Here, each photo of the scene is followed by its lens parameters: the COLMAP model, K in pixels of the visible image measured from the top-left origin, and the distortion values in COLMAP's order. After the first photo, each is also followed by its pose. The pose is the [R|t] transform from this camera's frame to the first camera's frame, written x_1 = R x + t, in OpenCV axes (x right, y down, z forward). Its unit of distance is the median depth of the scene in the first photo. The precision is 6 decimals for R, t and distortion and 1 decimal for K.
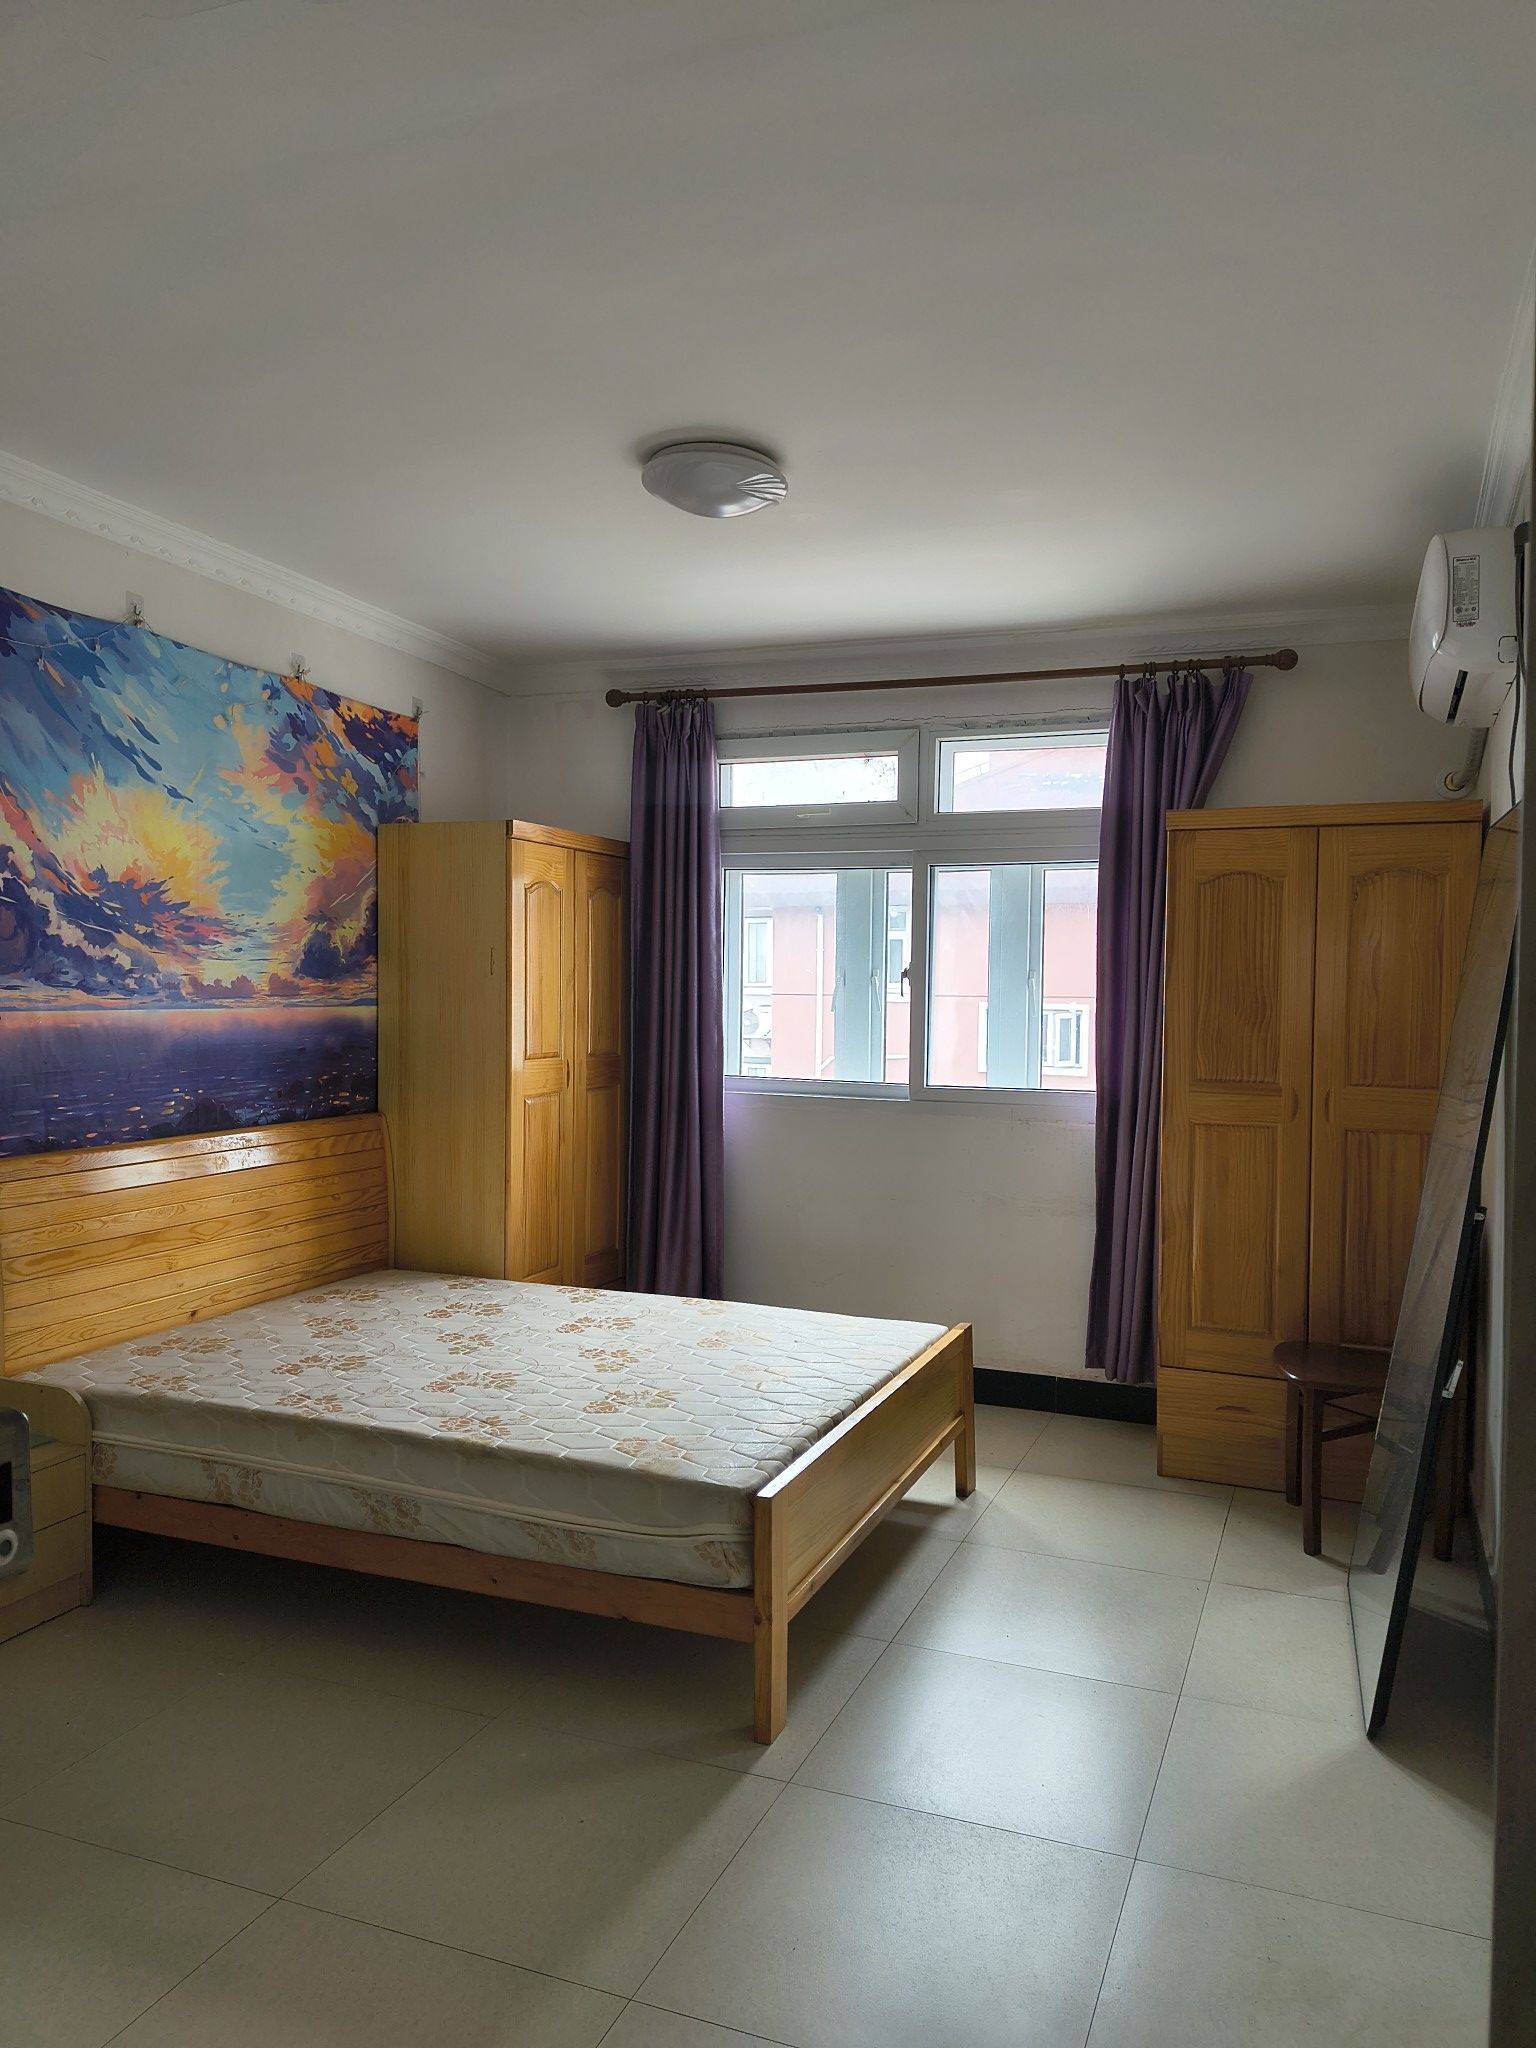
lens RADIAL K [[1529.5, 0, 768.0], [0, 1529.5, 1024.0], [0, 0, 1]] dist [-0.001171, -0.001460]
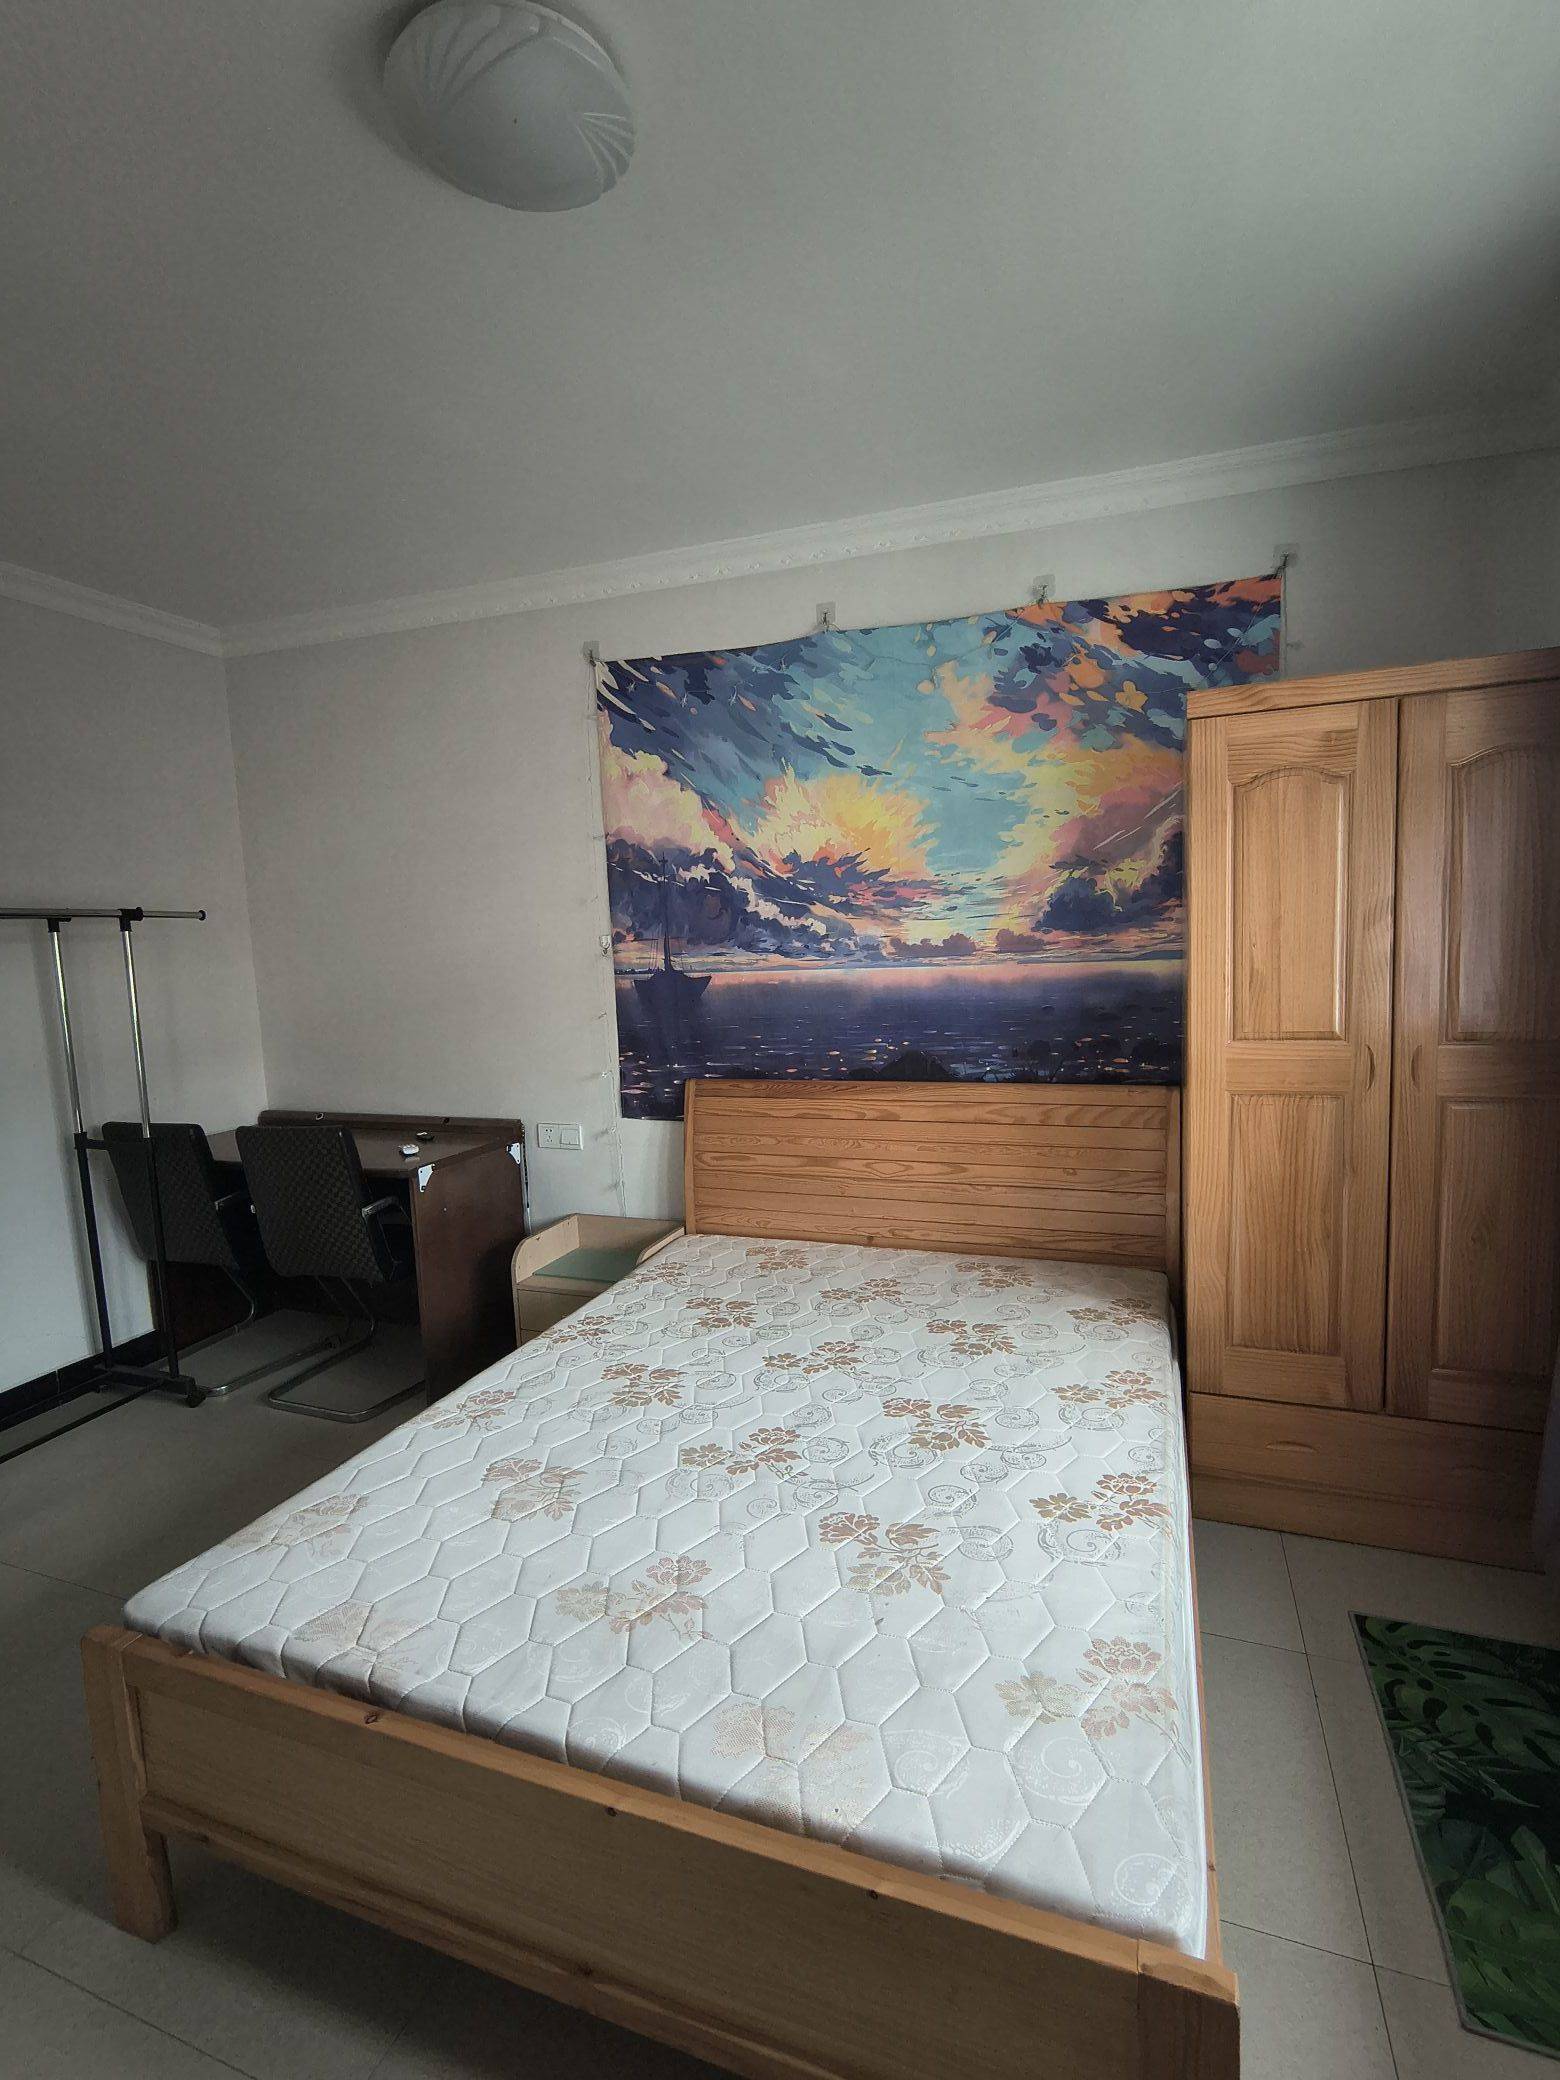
lens RADIAL K [[958.4, 0, 789.5], [0, 958.4, 1039.5], [0, 0, 1]] dist [0.000887, 0.000026]
pose [[0.018671, 0.084584, -0.996241, 0.308751], [0.011006, 0.996337, 0.084799, -0.017368], [0.999765, -0.012548, 0.017671, 0.911911]]
